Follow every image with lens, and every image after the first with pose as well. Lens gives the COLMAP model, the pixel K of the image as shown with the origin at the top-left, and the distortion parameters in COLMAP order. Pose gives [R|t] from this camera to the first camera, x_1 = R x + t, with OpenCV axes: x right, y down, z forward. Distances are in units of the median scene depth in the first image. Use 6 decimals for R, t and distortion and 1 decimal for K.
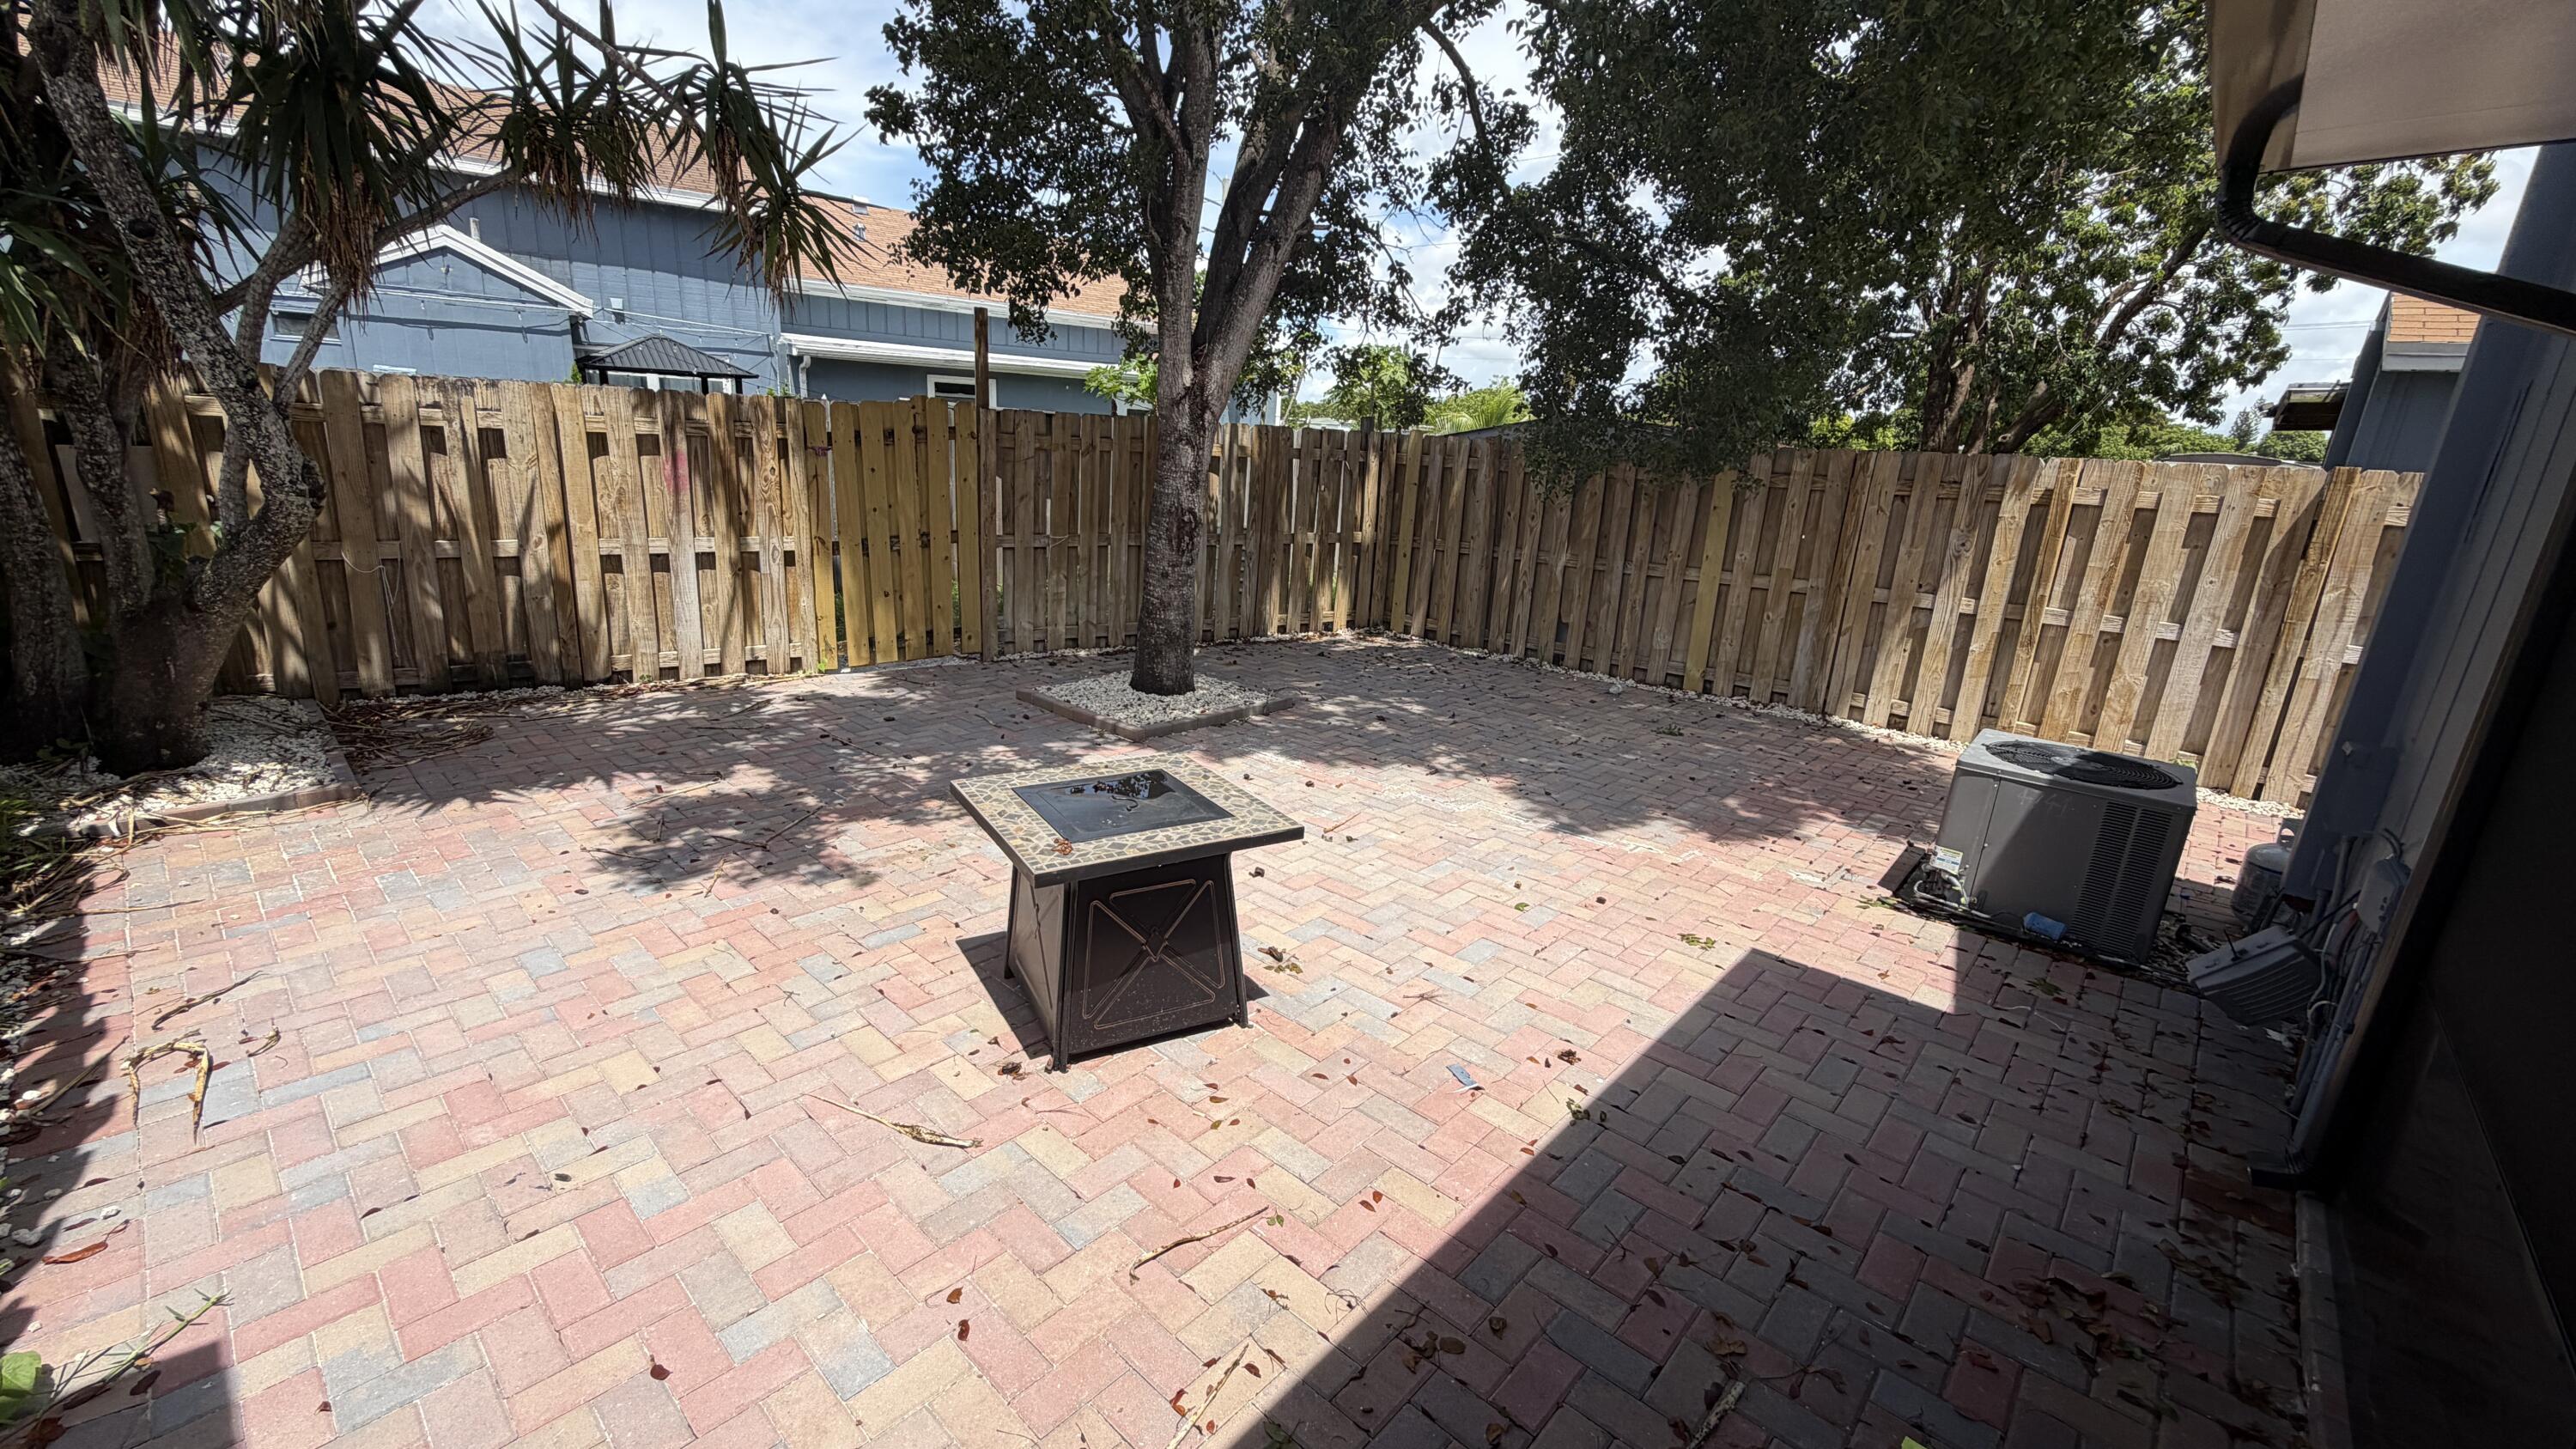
lens RADIAL K [[1027.2, 0, 1280.7], [0, 1027.2, 720.1], [0, 0, 1]] dist [0.002301, 0.000102]
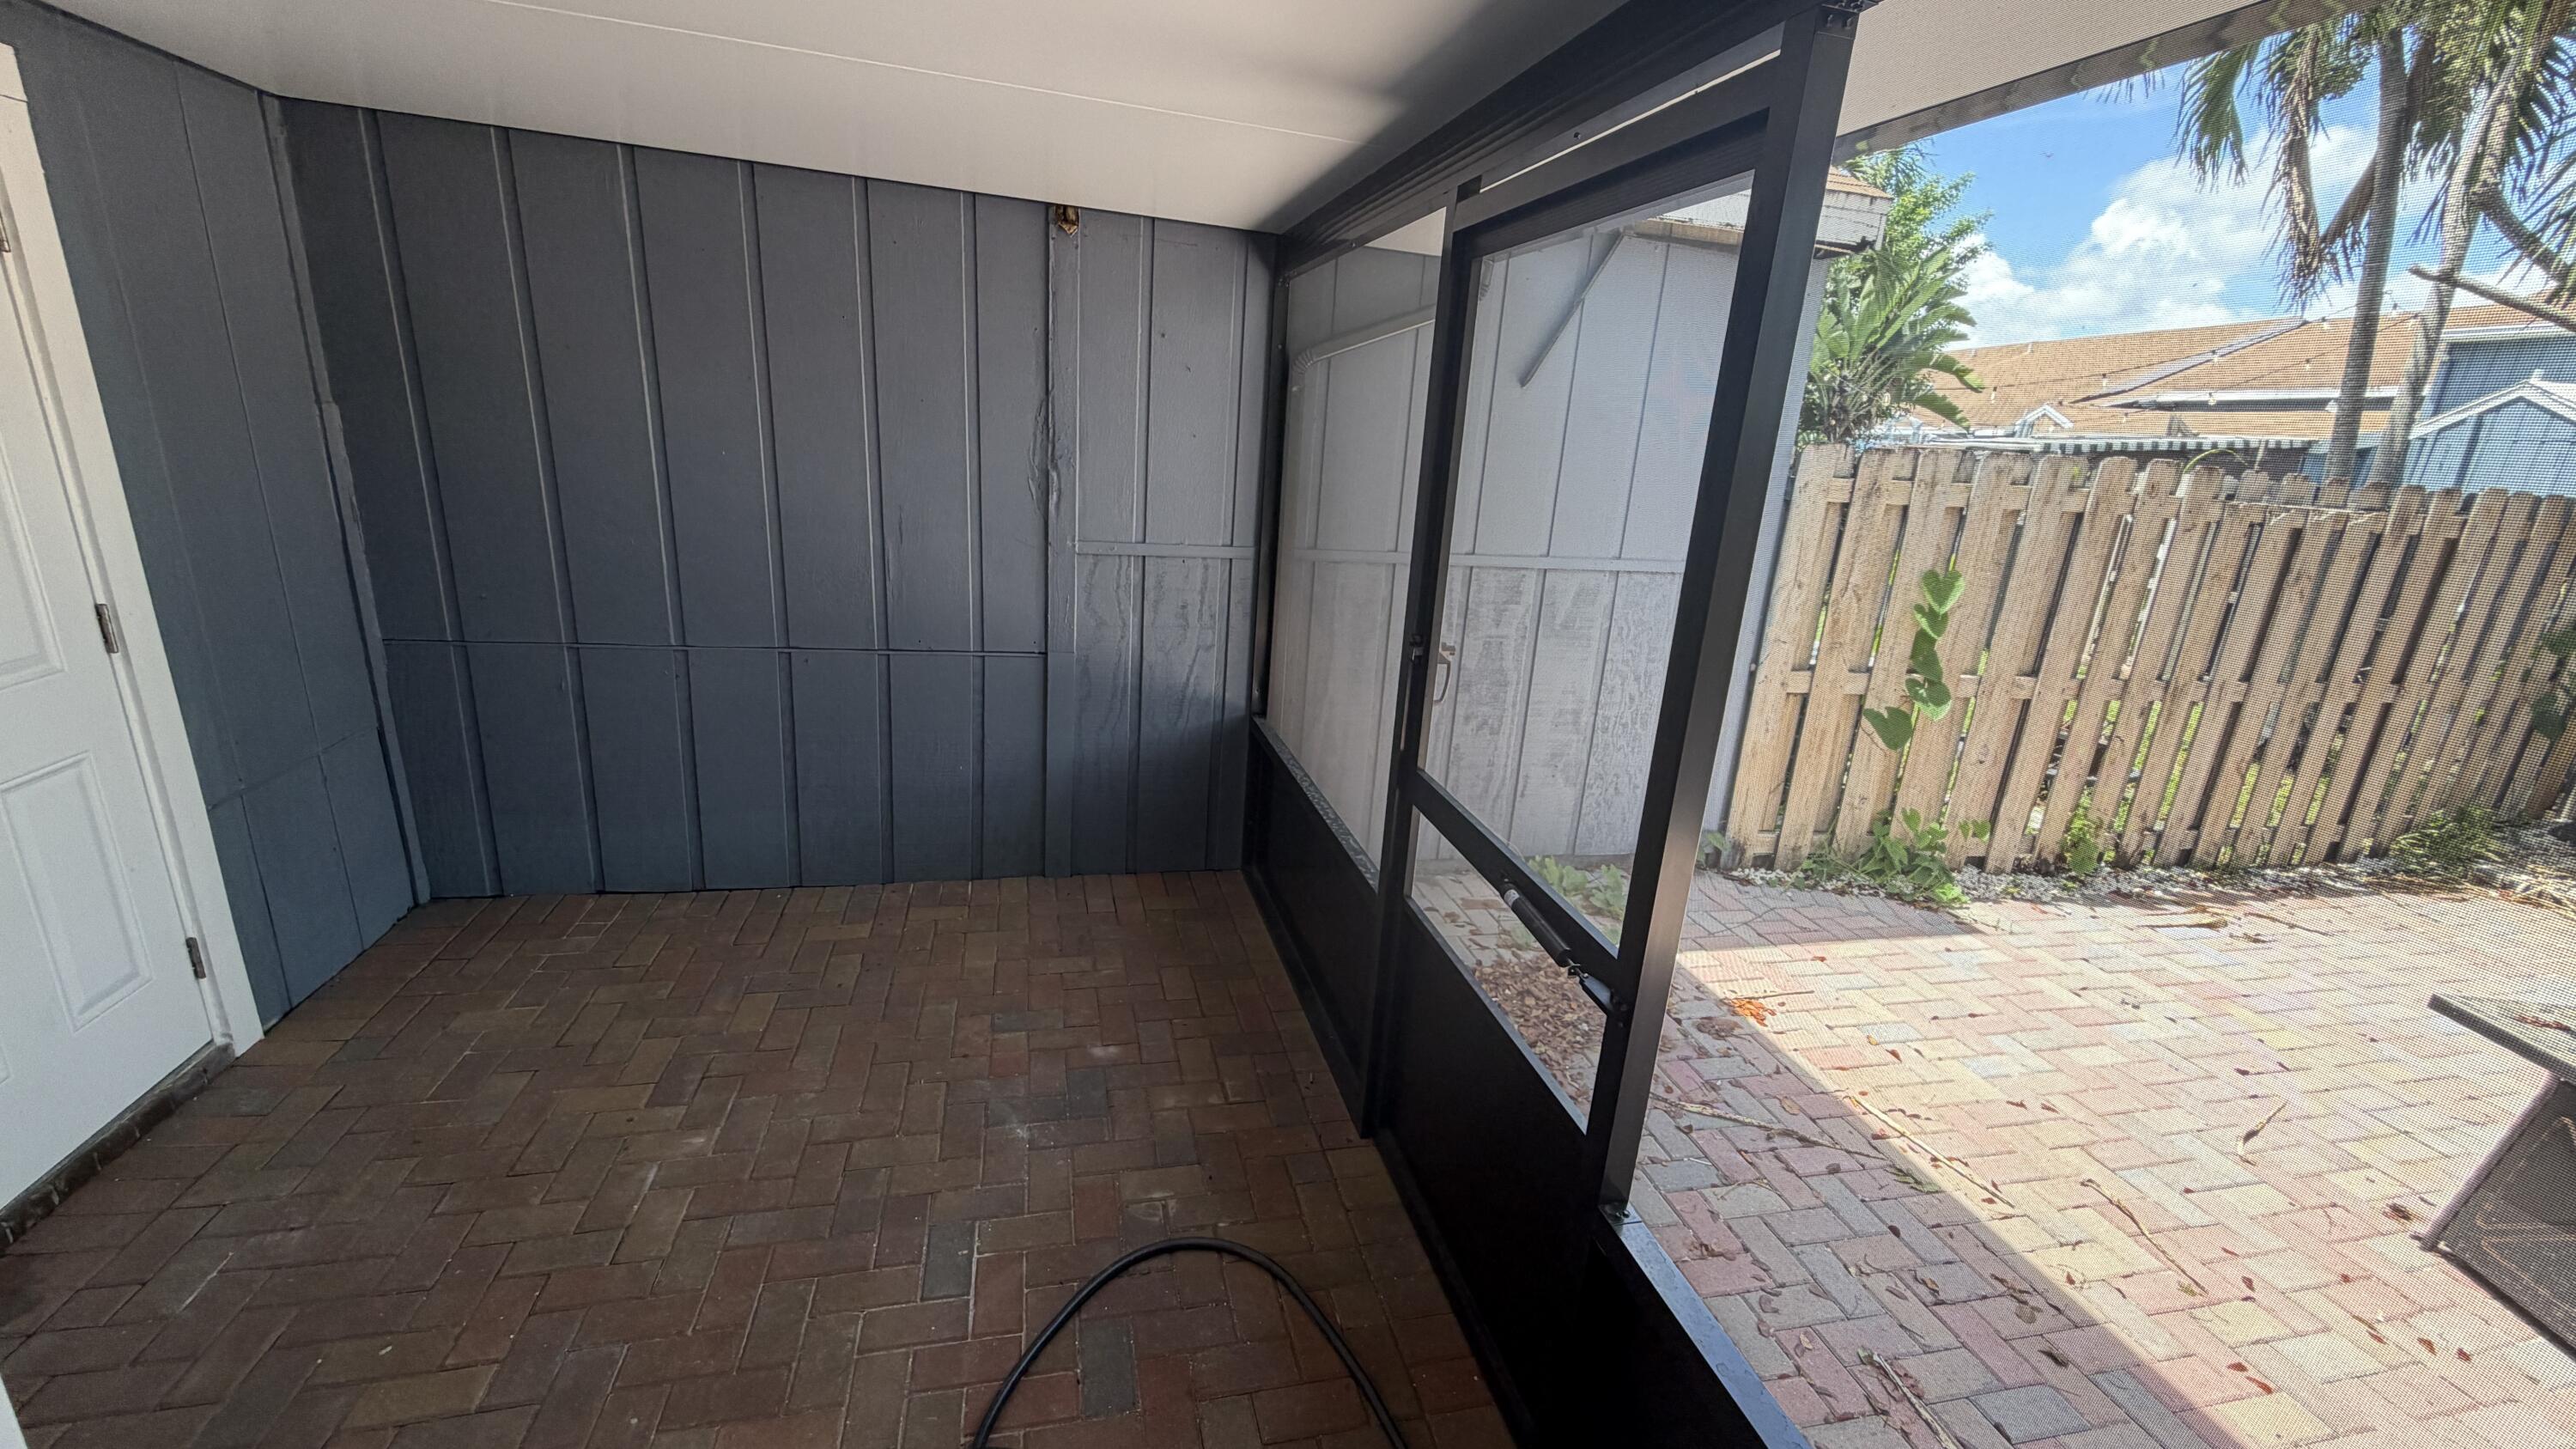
lens RADIAL K [[1027.2, 0, 1285.6], [0, 1027.2, 723.7], [0, 0, 1]] dist [0.002301, 0.000102]
pose [[-0.551912, 0.147799, -0.820700, 0.563503], [-0.316532, 0.873382, 0.370150, -0.046384], [0.771493, 0.464068, -0.435247, 0.219916]]
